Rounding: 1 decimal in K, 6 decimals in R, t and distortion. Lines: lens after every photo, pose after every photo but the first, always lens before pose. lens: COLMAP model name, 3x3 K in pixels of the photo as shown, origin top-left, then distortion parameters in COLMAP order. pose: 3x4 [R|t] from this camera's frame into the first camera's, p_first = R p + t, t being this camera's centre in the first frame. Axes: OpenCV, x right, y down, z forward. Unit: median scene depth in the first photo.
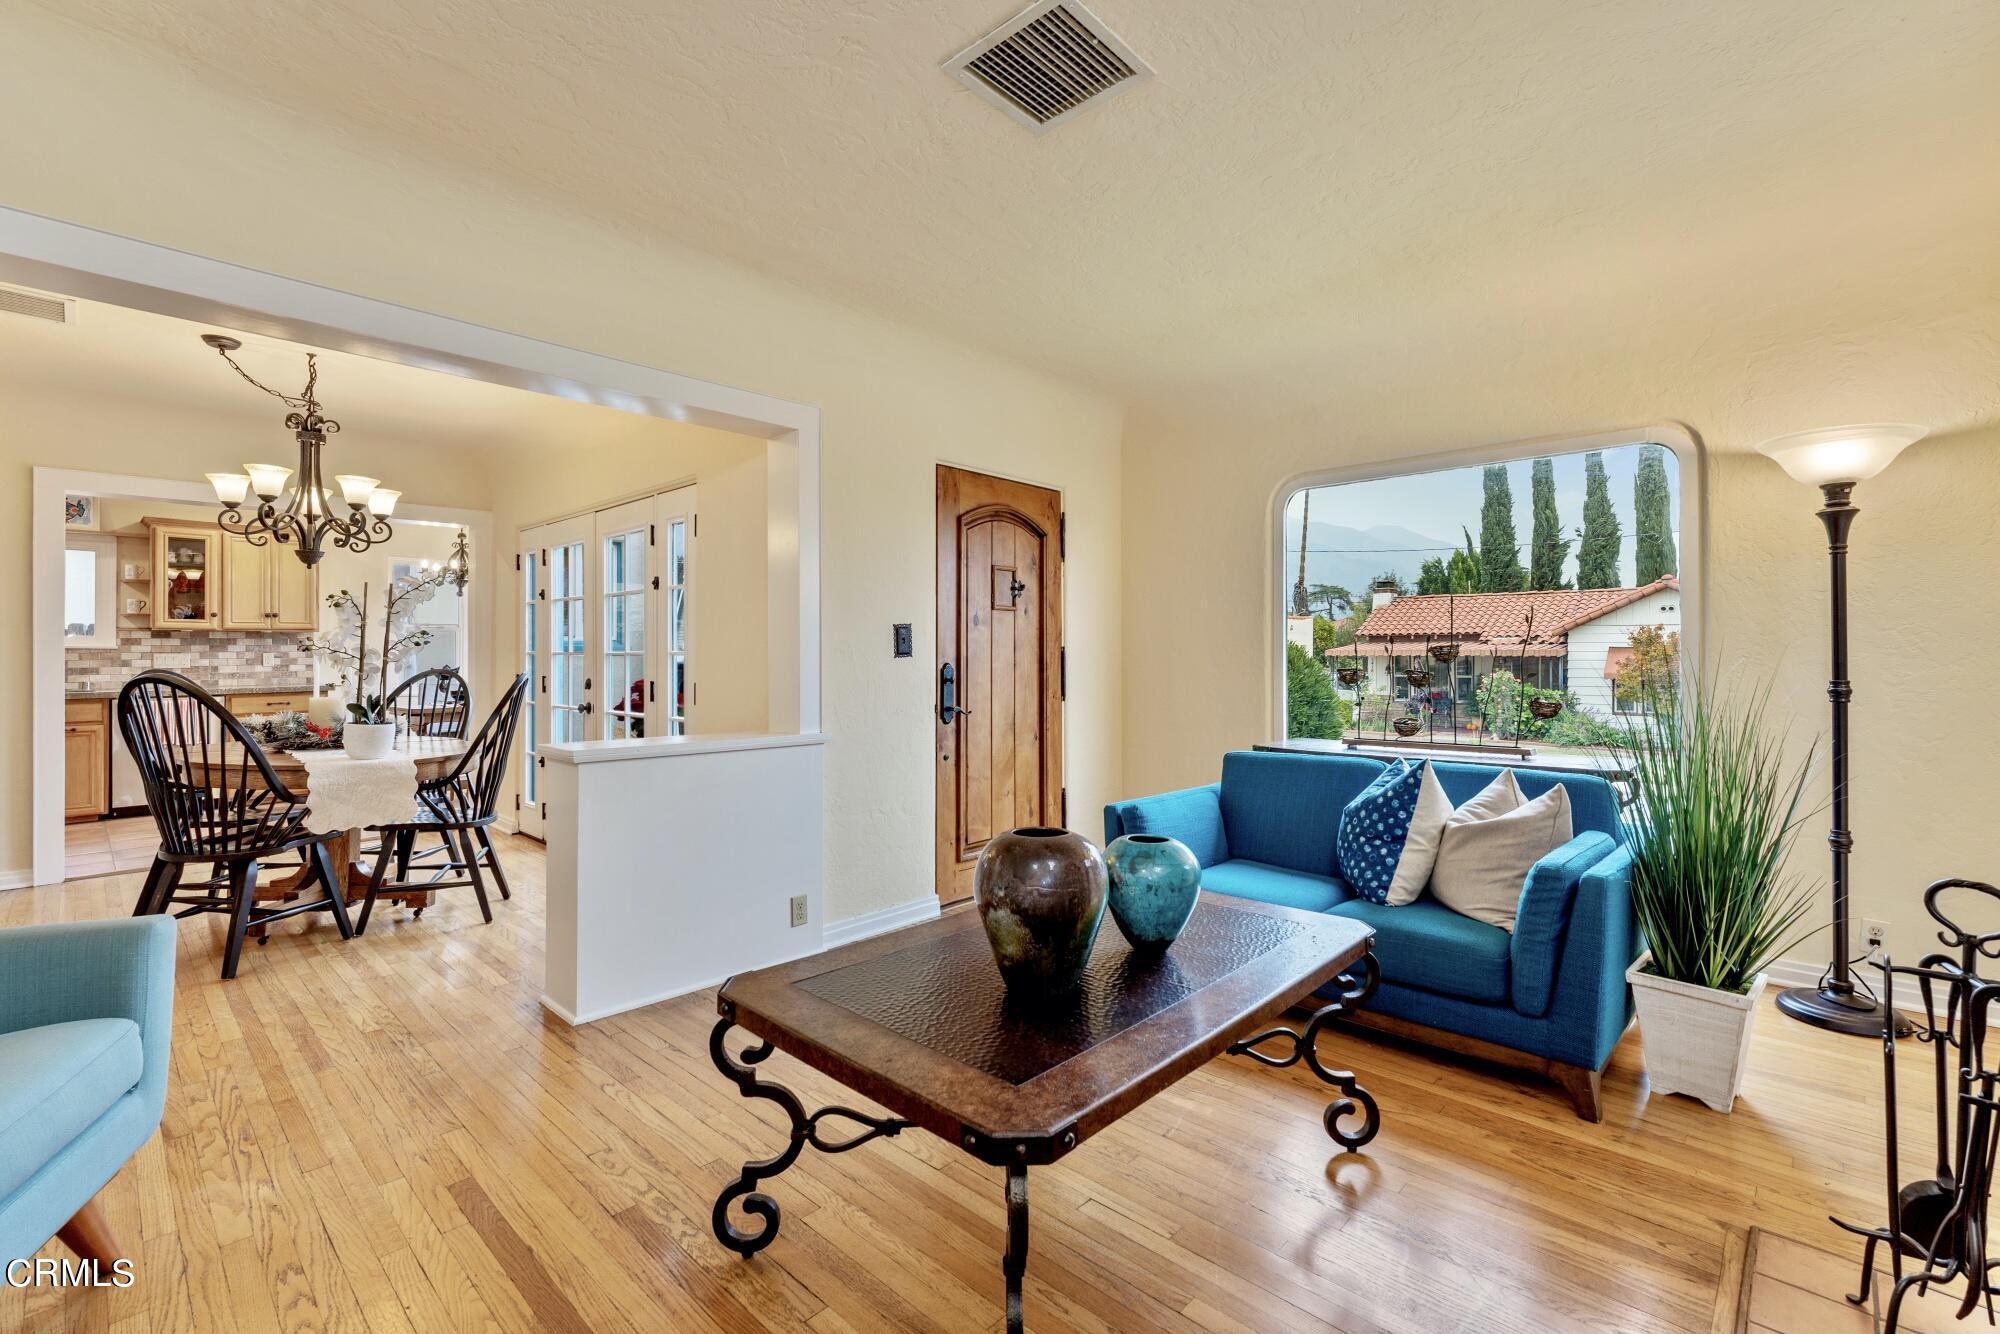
lens RADIAL K [[861.8, 0, 996.2], [0, 861.8, 652.9], [0, 0, 1]] dist [-0.000914, -0.000046]
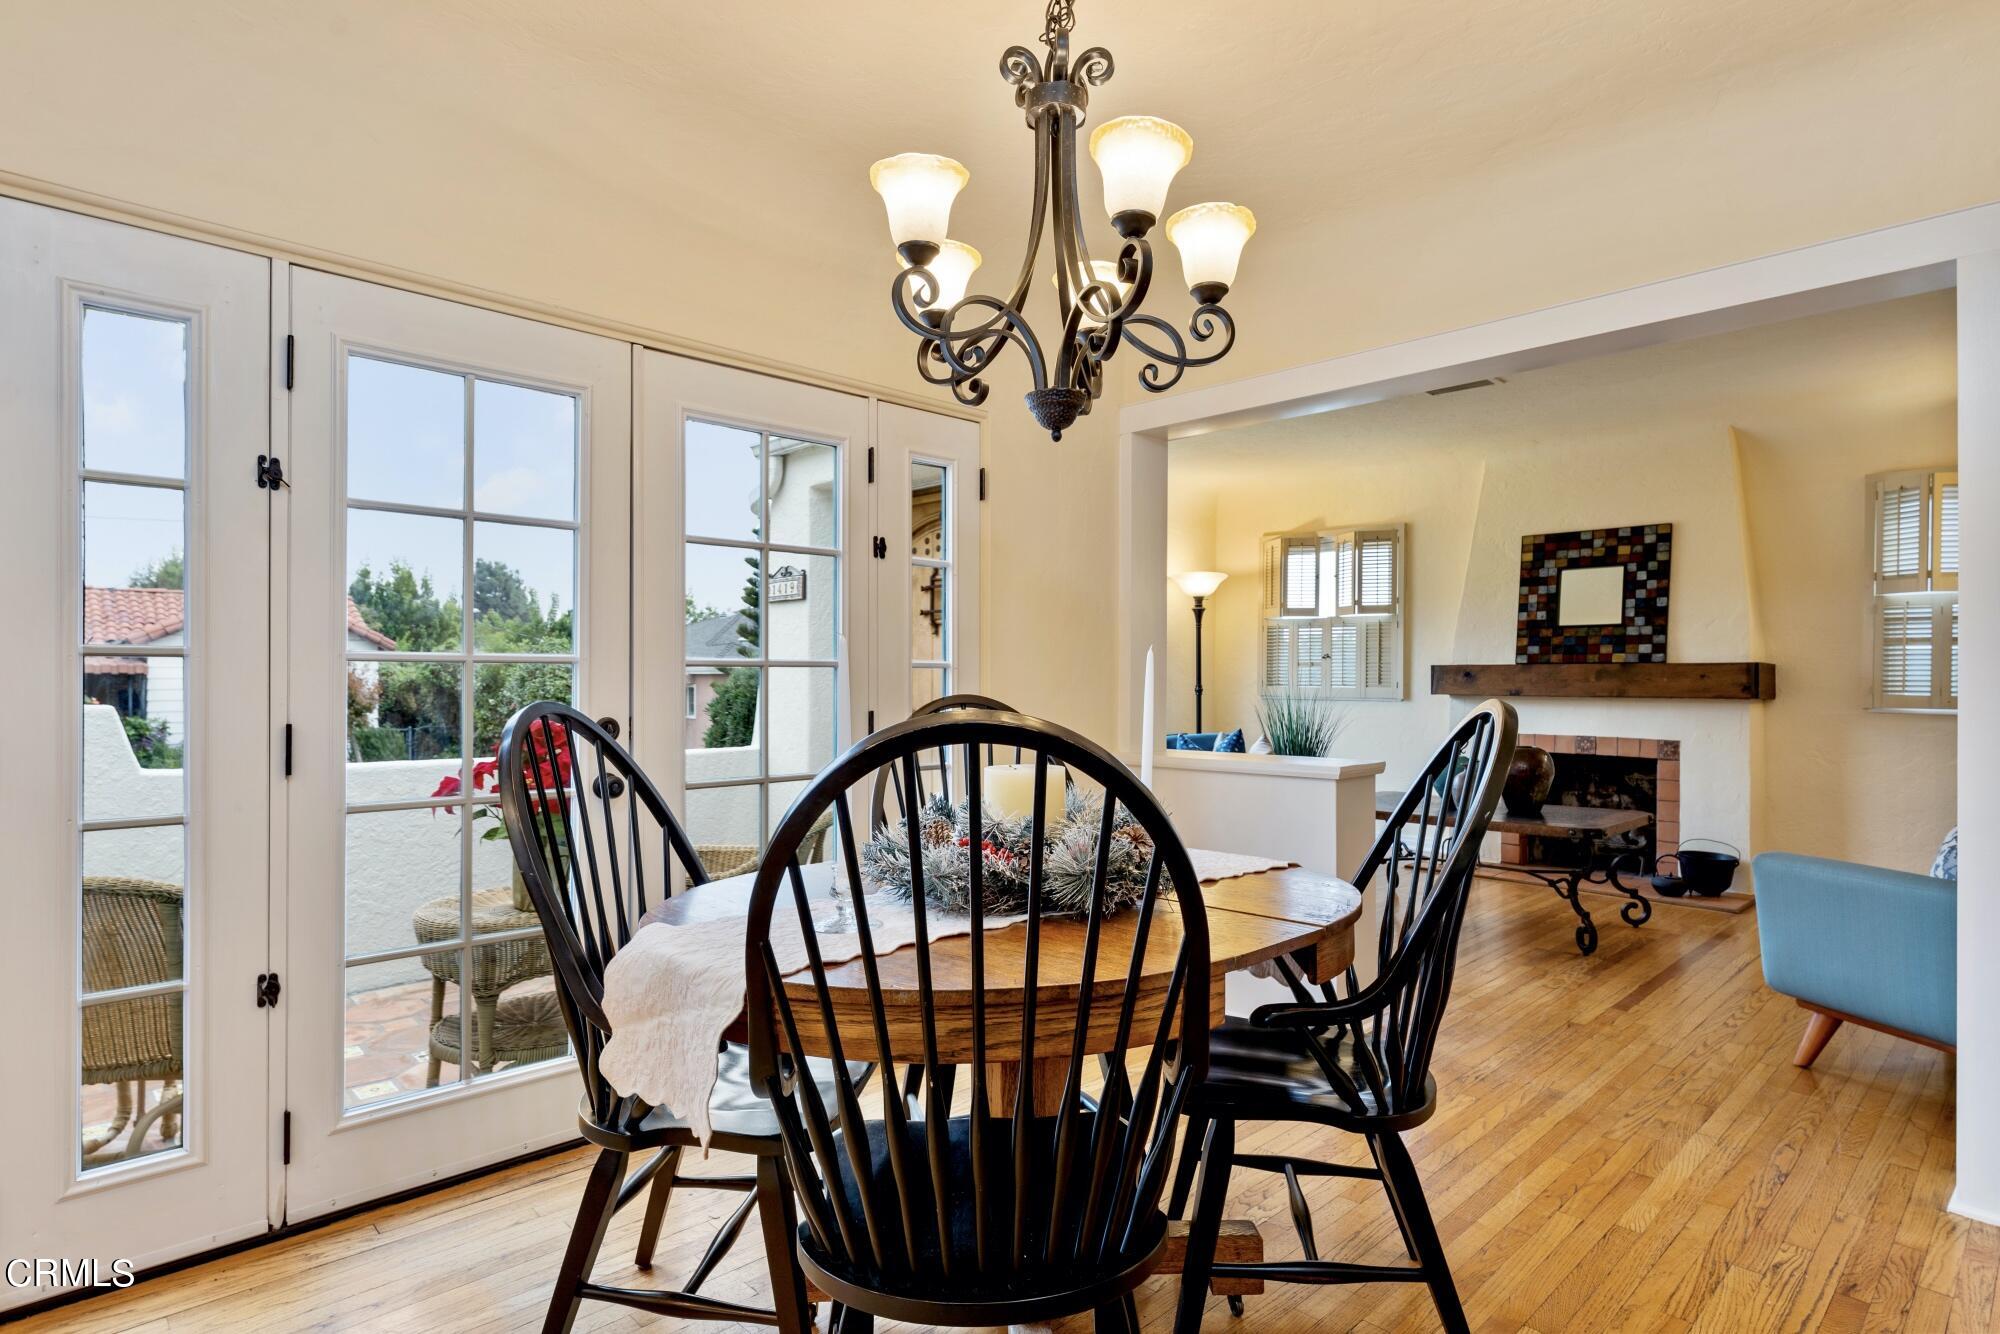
lens RADIAL K [[1048.1, 0, 992.0], [0, 1048.1, 675.0], [0, 0, 1]] dist [-0.001648, -0.000786]
pose [[0.057598, 0.002159, 0.998338, -0.728867], [-0.006626, 0.999976, -0.001781, 0.005523], [-0.998318, -0.006513, 0.057611, 0.571857]]
